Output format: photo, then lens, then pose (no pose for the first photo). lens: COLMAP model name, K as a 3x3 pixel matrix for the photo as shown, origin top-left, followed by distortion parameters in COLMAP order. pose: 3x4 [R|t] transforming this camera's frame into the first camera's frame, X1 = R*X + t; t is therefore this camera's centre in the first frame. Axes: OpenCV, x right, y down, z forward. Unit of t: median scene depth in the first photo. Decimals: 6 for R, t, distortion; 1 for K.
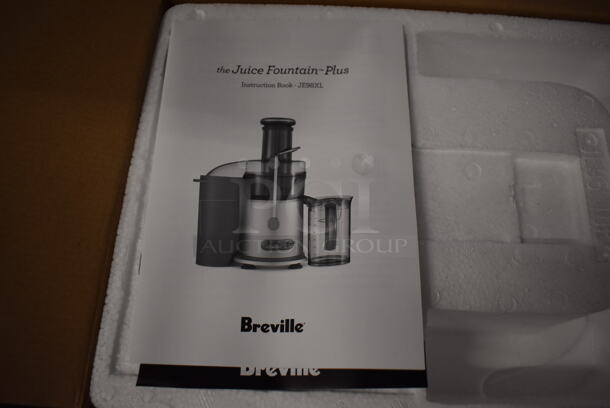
lens RADIAL K [[490.3, 0, 305.0], [0, 490.3, 204.0], [0, 0, 1]] dist [-0.115579, 0.005169]
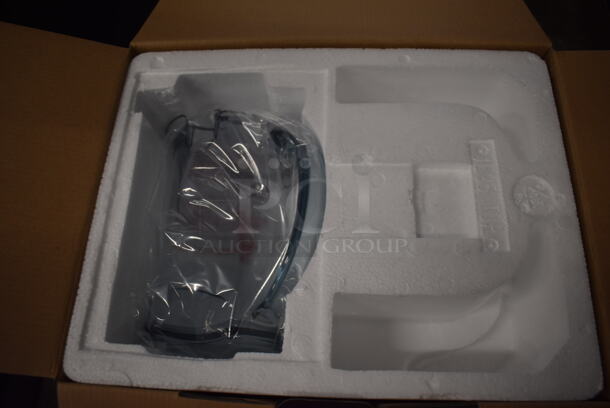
lens RADIAL K [[490.3, 0, 305.0], [0, 490.3, 204.0], [0, 0, 1]] dist [-0.115579, 0.005169]
pose [[0.999046, -0.030365, -0.031389, 0.207266], [0.028500, 0.997896, -0.058229, 0.058071], [0.033091, 0.057278, 0.997810, -0.217250]]
